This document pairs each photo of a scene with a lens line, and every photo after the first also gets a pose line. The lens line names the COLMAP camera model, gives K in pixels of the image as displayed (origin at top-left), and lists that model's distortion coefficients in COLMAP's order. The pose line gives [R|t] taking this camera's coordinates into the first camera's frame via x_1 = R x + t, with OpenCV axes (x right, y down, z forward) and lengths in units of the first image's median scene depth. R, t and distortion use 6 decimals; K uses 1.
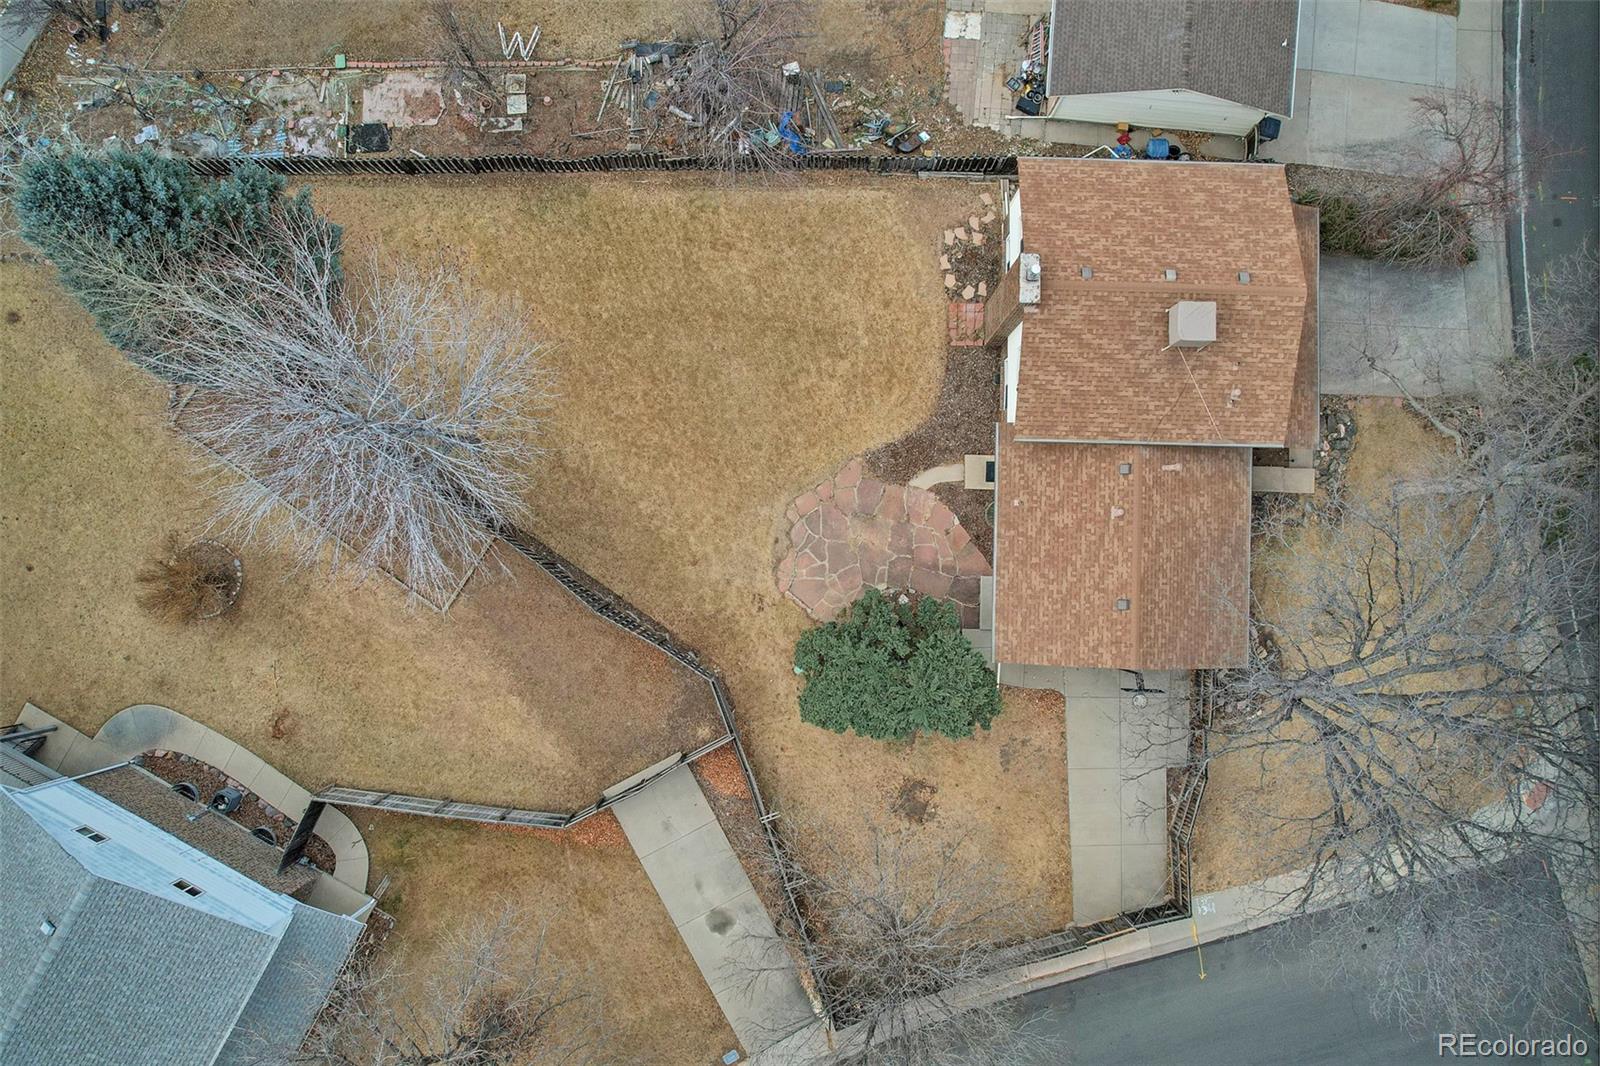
lens RADIAL K [[1020.7, 0, 800.0], [0, 1020.7, 533.0], [0, 0, 1]] dist [-0.082125, 0.073061]
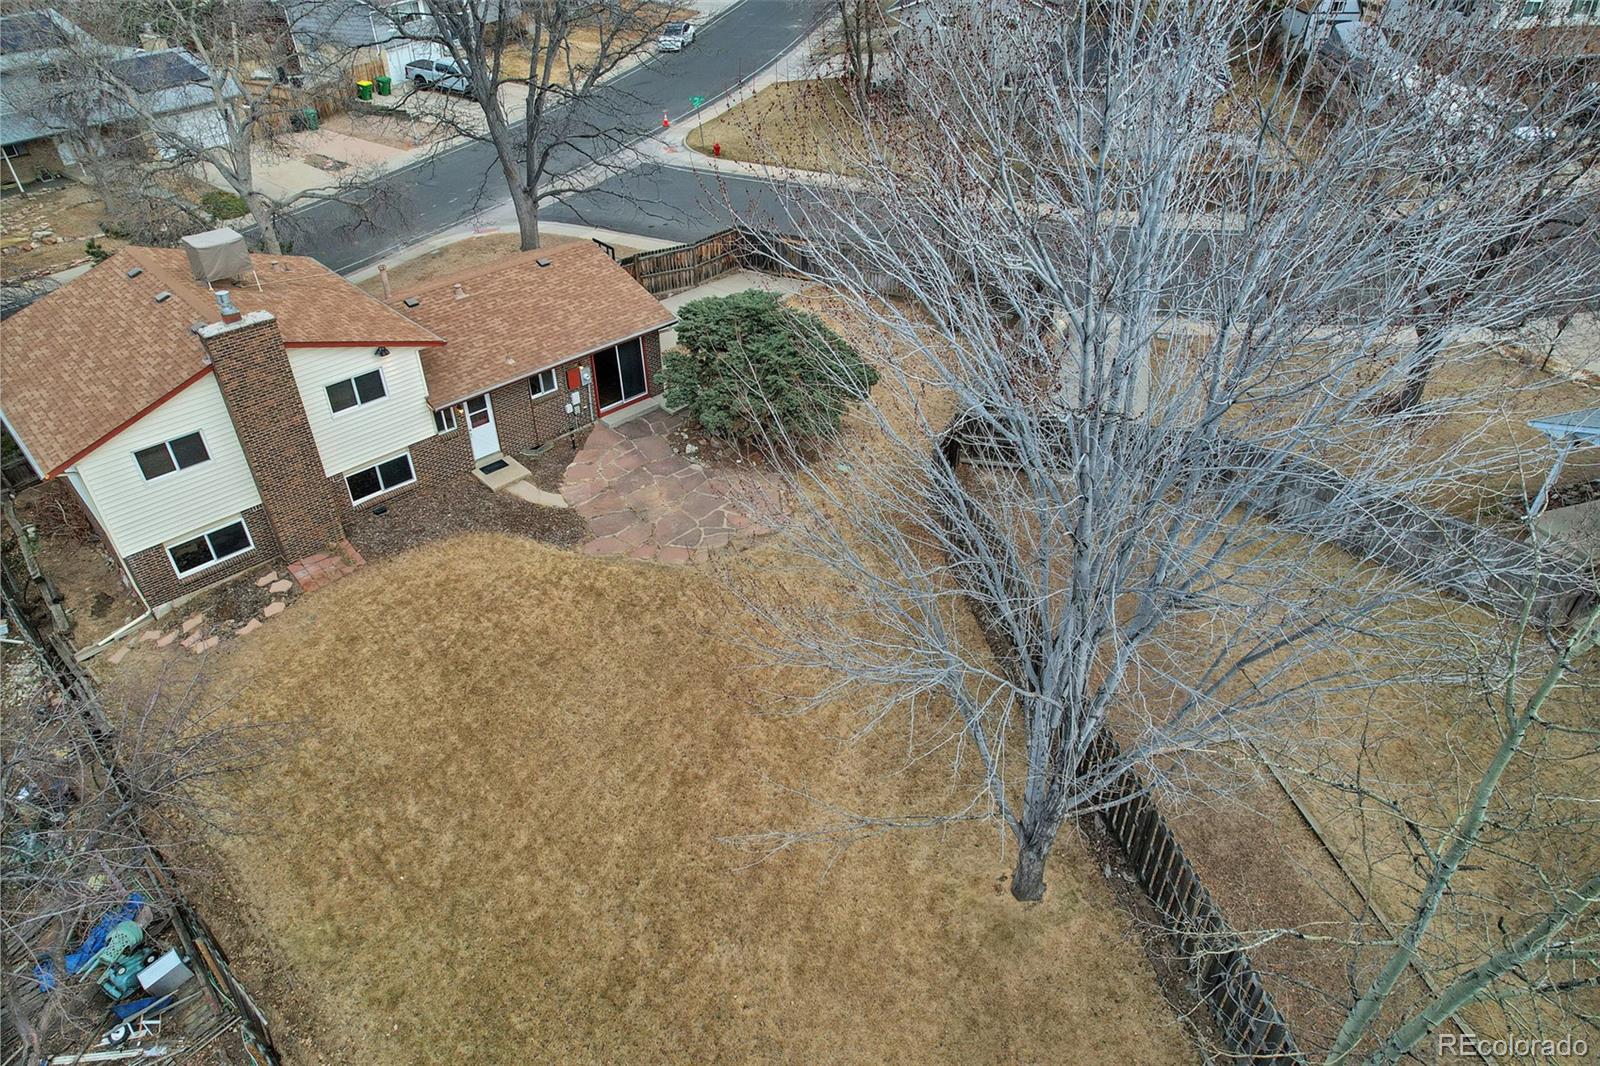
lens RADIAL K [[1020.7, 0, 800.0], [0, 1020.7, 533.0], [0, 0, 1]] dist [-0.082125, 0.073061]
pose [[-0.709984, -0.398112, 0.580887, -0.451493], [0.704216, -0.403338, 0.584293, -0.369233], [0.001680, 0.823909, 0.566720, 0.593207]]
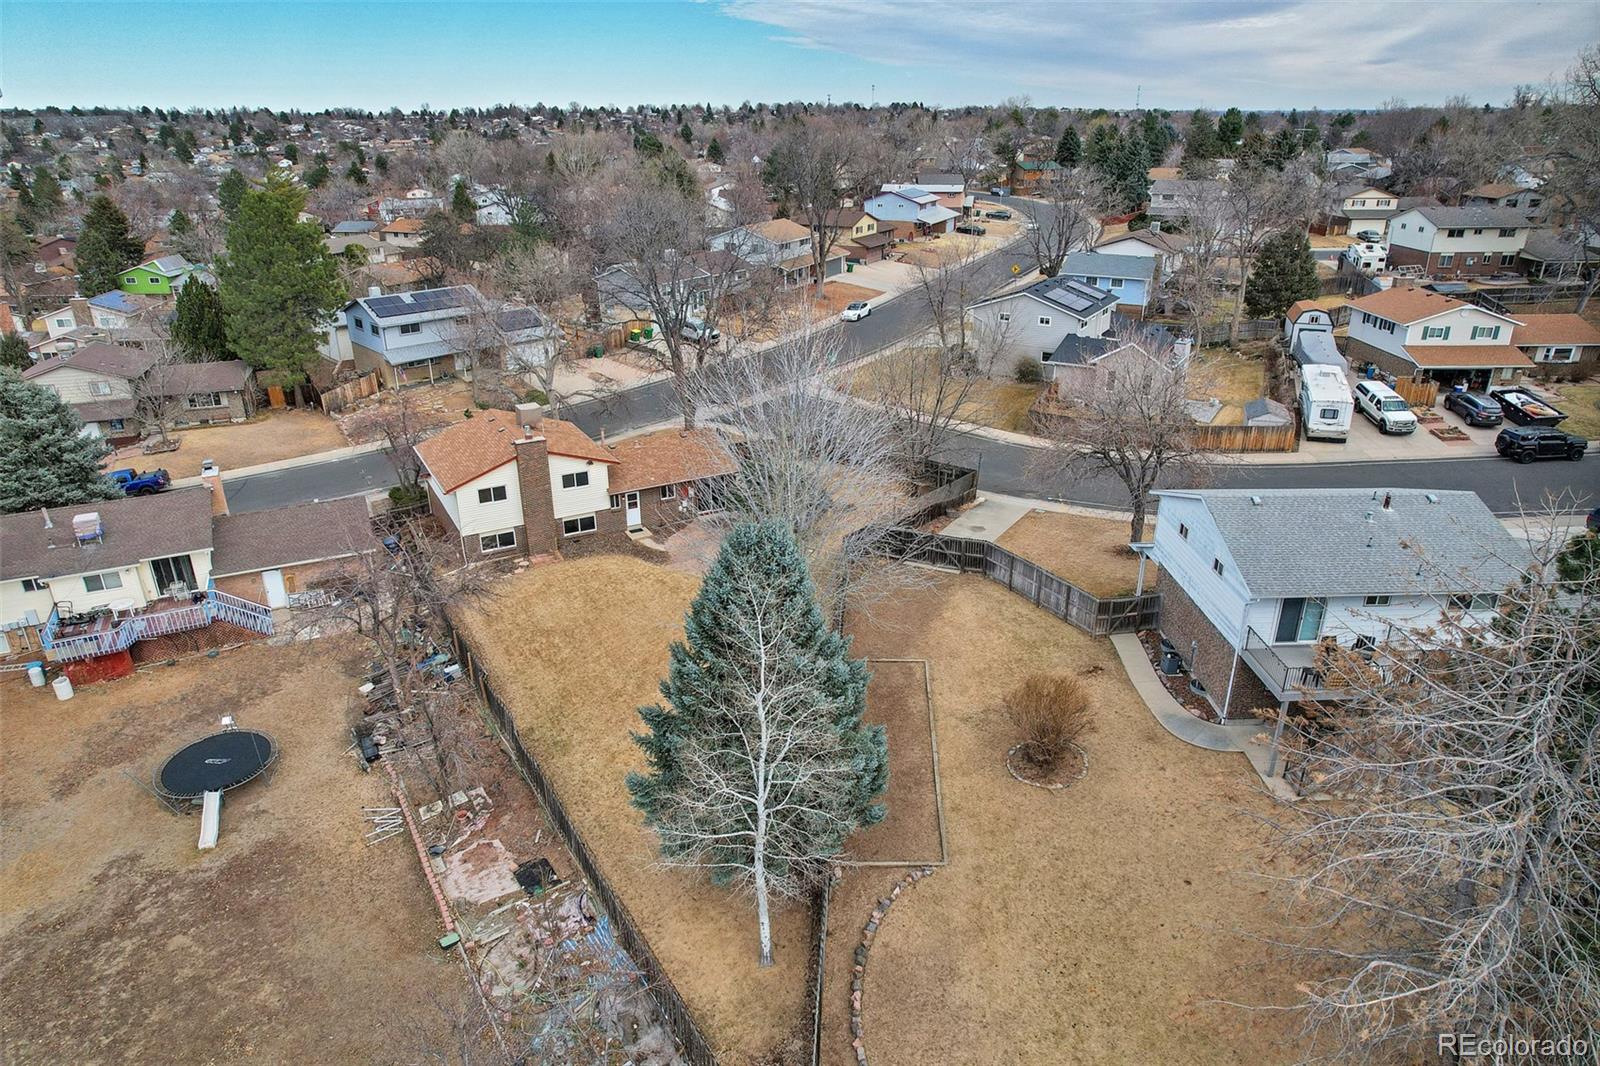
lens RADIAL K [[1020.7, 0, 800.0], [0, 1020.7, 533.0], [0, 0, 1]] dist [-0.082125, 0.073061]
pose [[-0.503664, -0.319874, 0.802498, -1.159784], [0.863894, -0.183326, 0.469125, -0.563227], [-0.002942, 0.929555, 0.368672, 0.432677]]
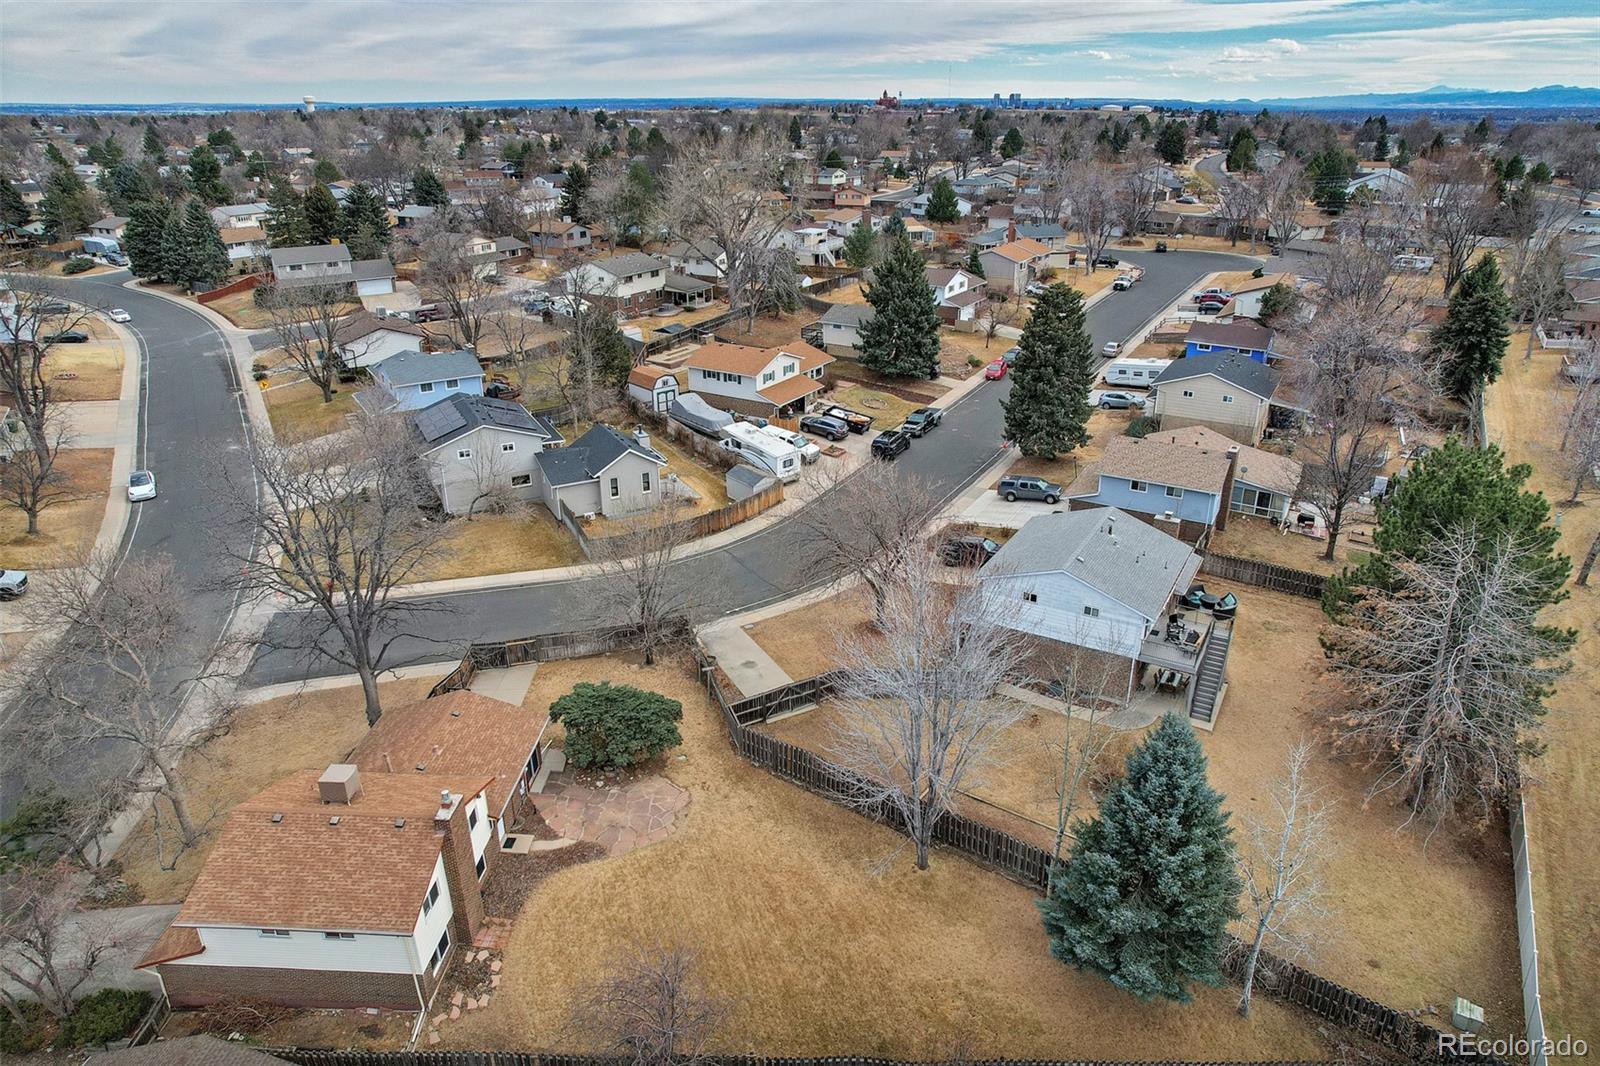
lens RADIAL K [[1020.7, 0, 800.0], [0, 1020.7, 533.0], [0, 0, 1]] dist [-0.082125, 0.073061]
pose [[-0.999585, -0.000048, 0.028814, -0.207119], [0.026739, -0.374165, 0.926977, -1.061355], [0.010736, 0.927362, 0.374011, 0.175153]]
